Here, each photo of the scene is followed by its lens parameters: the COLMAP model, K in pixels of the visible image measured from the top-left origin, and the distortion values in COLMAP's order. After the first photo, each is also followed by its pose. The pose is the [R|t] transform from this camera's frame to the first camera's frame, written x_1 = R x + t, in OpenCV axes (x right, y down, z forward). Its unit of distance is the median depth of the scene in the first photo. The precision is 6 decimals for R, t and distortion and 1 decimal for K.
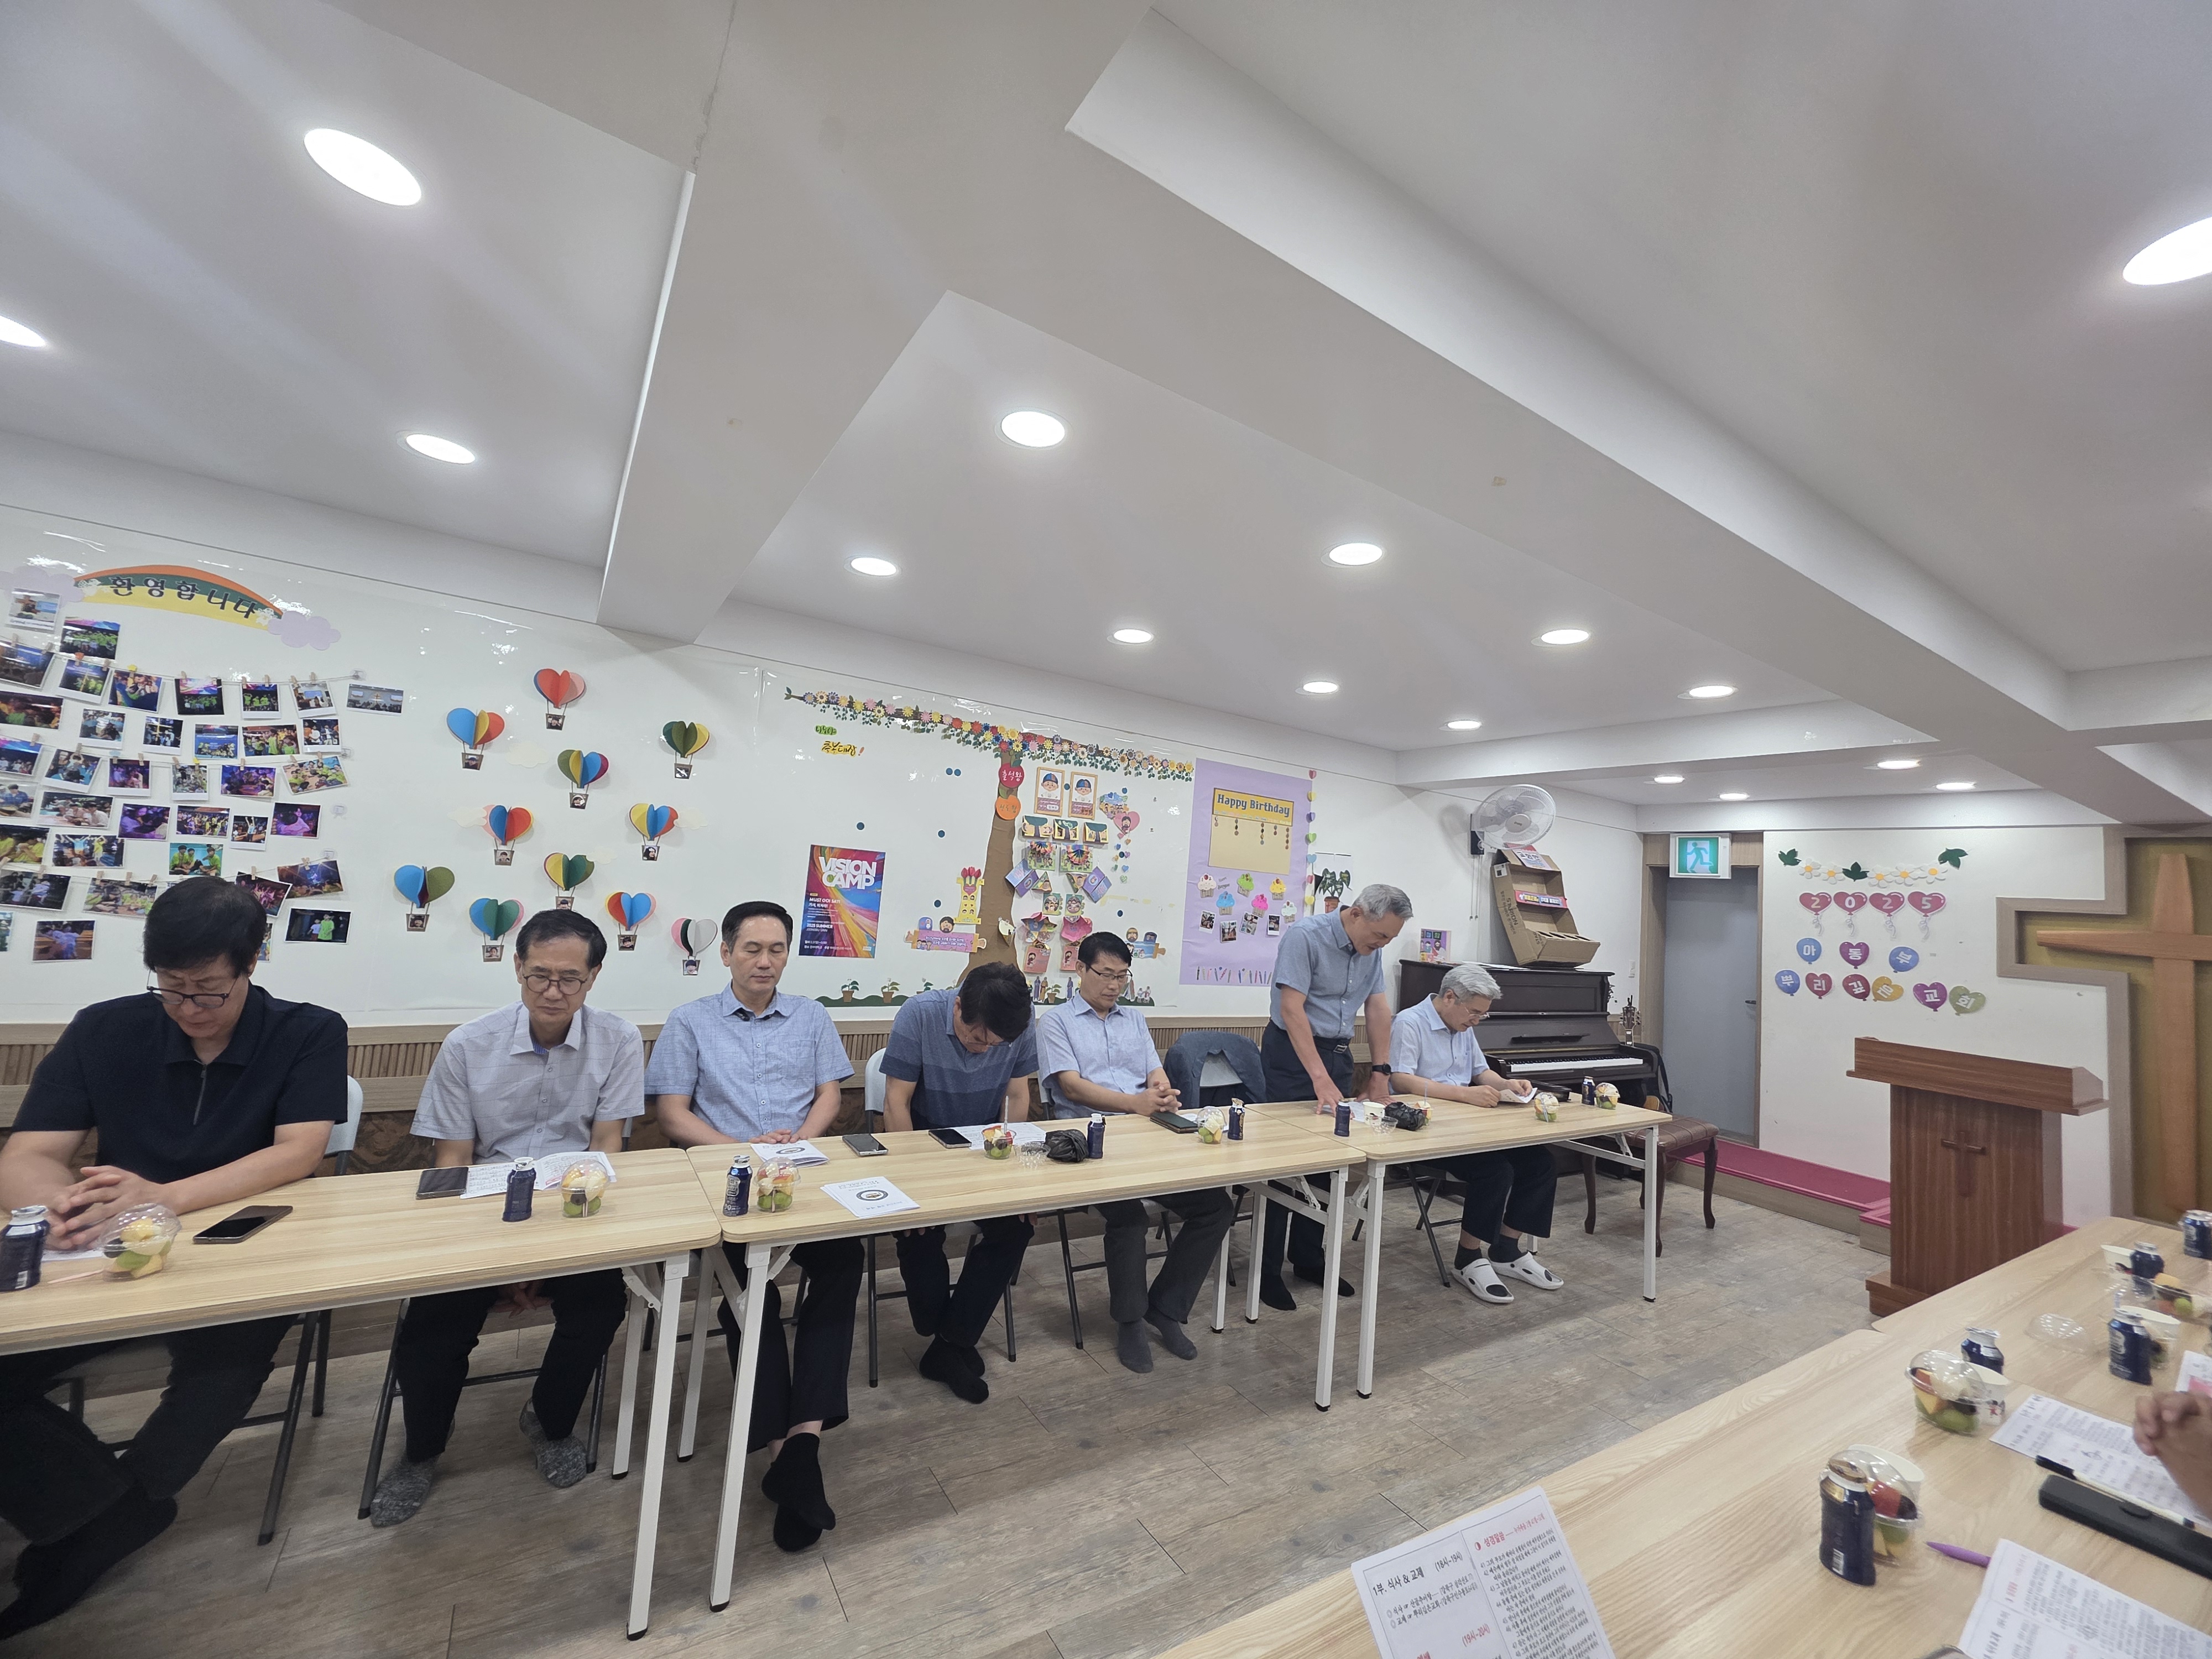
lens RADIAL K [[886.3, 0, 1092.8], [0, 886.3, 812.3], [0, 0, 1]] dist [-0.002482, -0.001504]
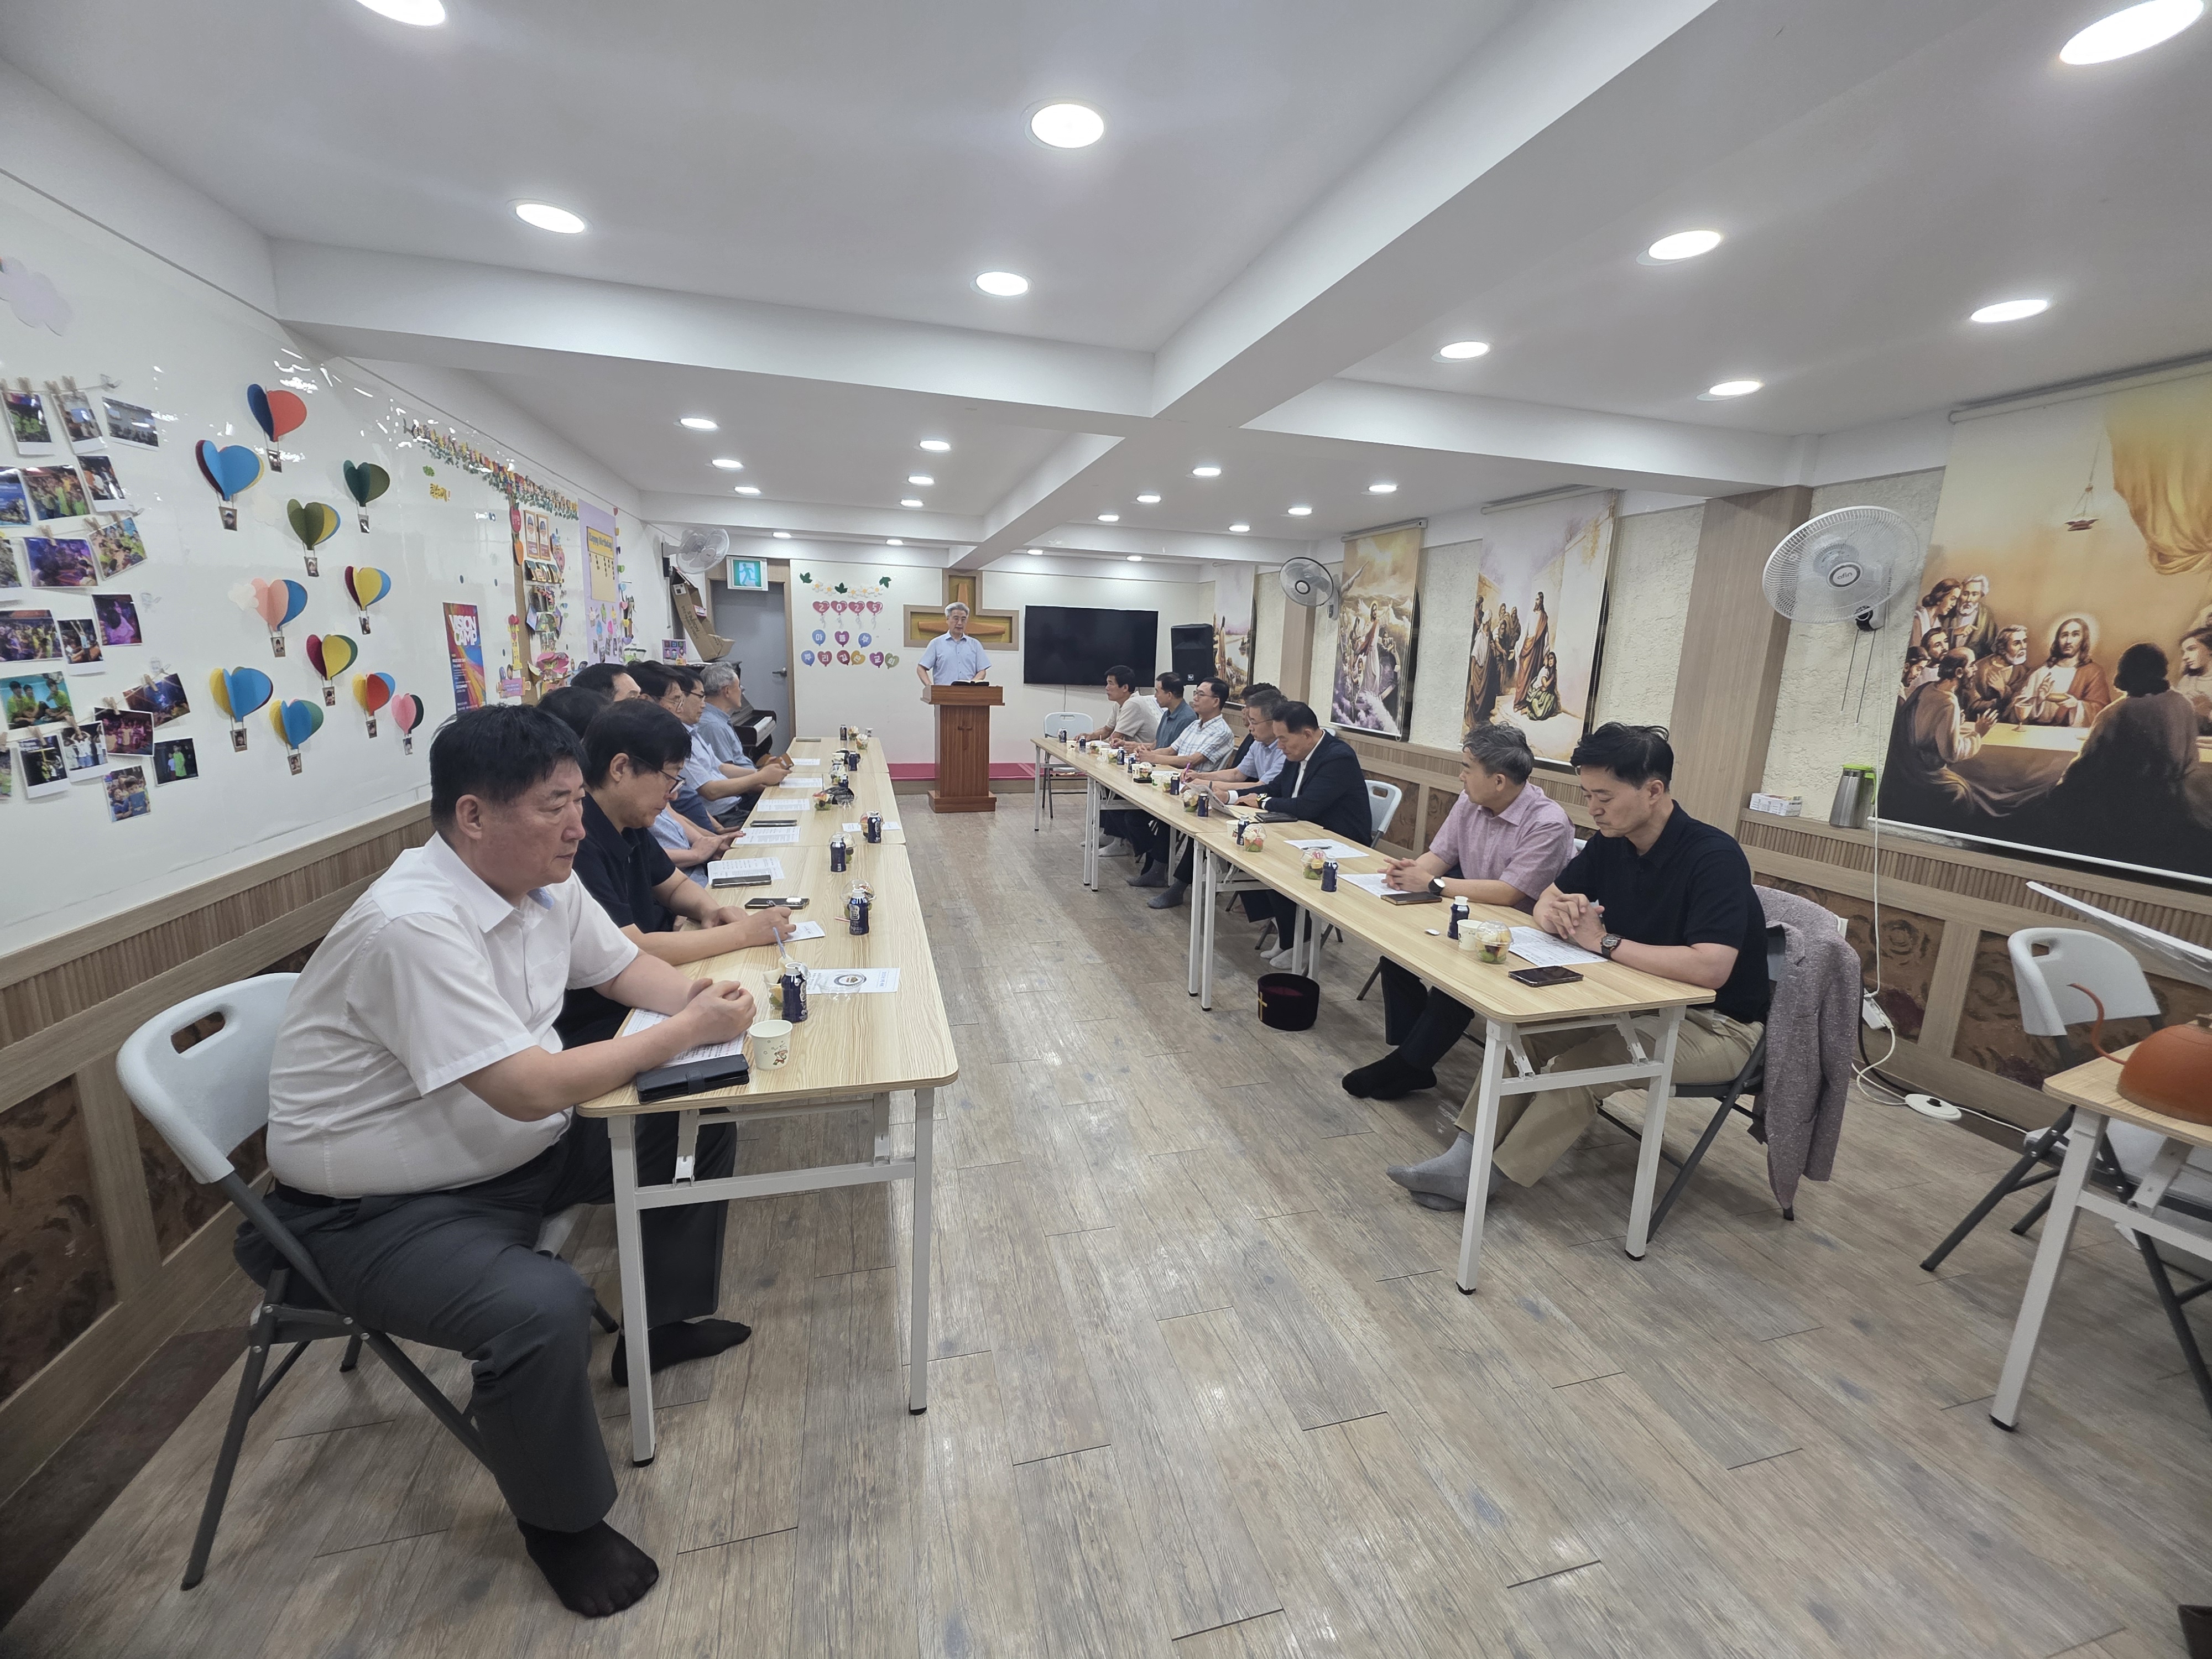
lens RADIAL K [[886.3, 0, 1096.9], [0, 886.3, 826.3], [0, 0, 1]] dist [-0.002482, -0.001504]
pose [[0.285916, -0.257604, 0.922980, -0.946861], [-0.110911, 0.947819, 0.298894, -0.087275], [-0.951814, -0.187827, 0.242426, 0.065853]]
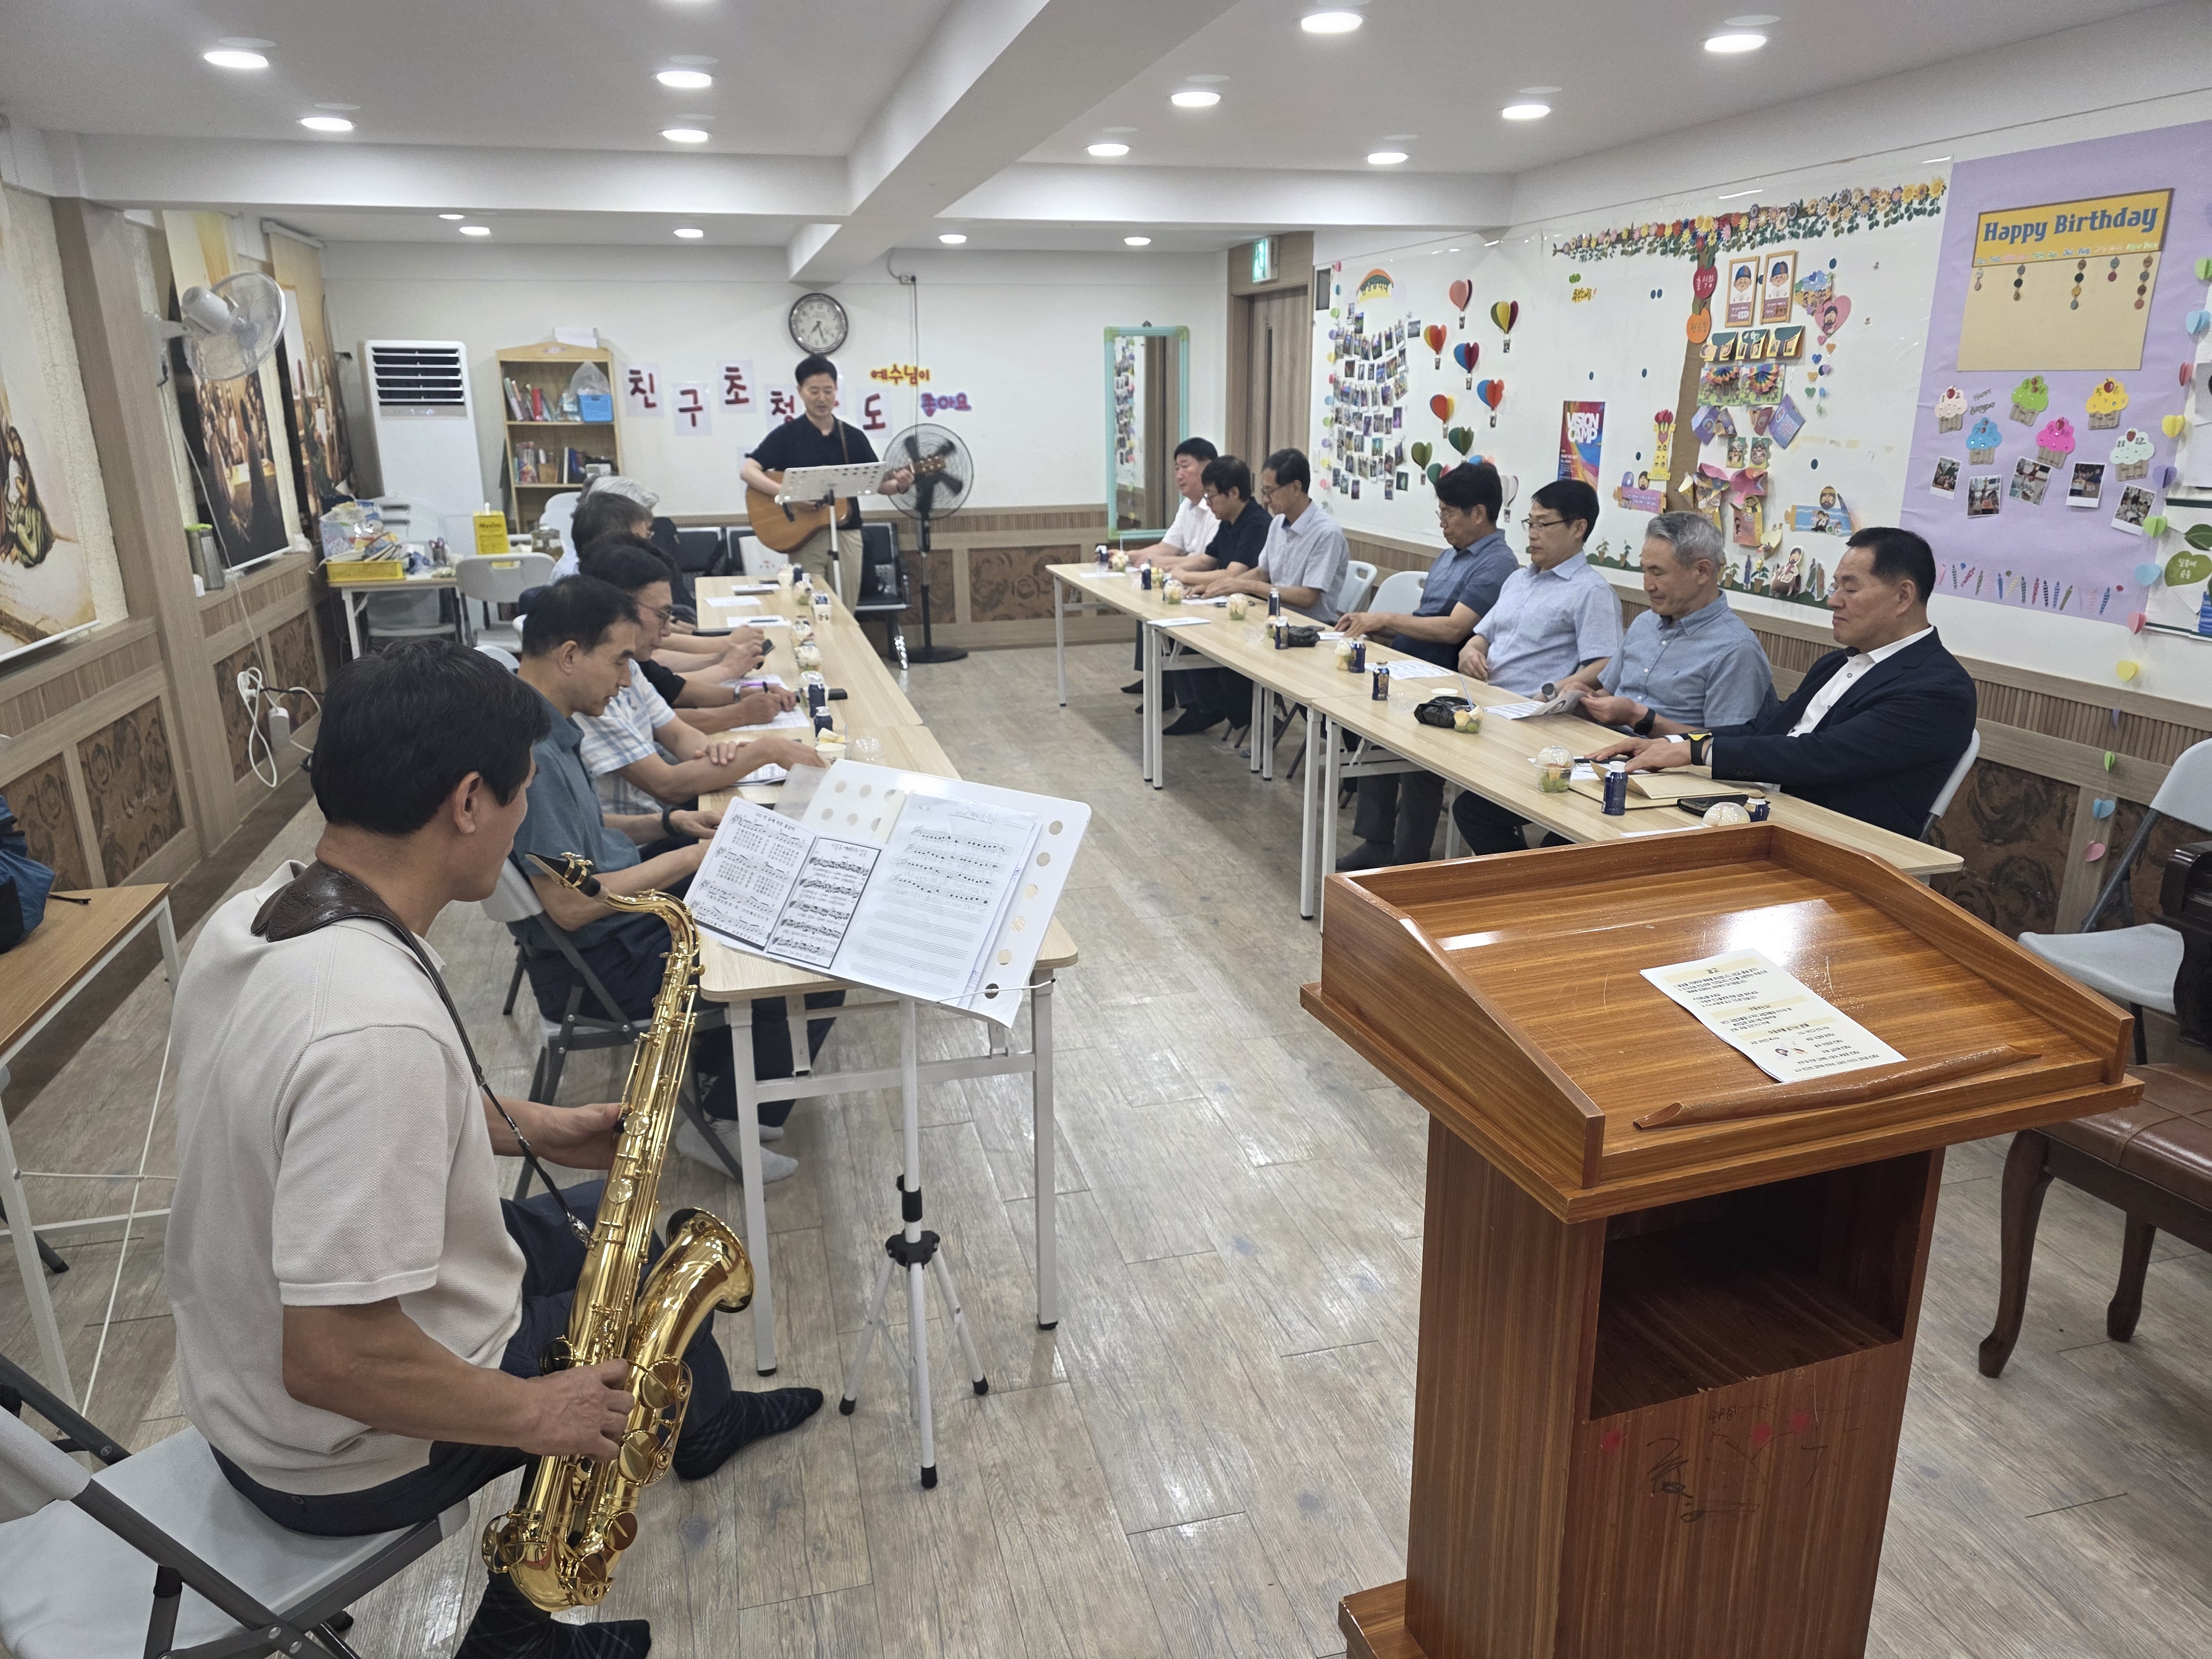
lens RADIAL K [[1435.5, 0, 1122.5], [0, 1435.5, 847.4], [0, 0, 1]] dist [-0.007871, -0.008830]
pose [[-0.276978, 0.218490, -0.935706, 1.353274], [0.084037, 0.975581, 0.202926, 0.146710], [0.957194, -0.022428, -0.288576, 0.893492]]
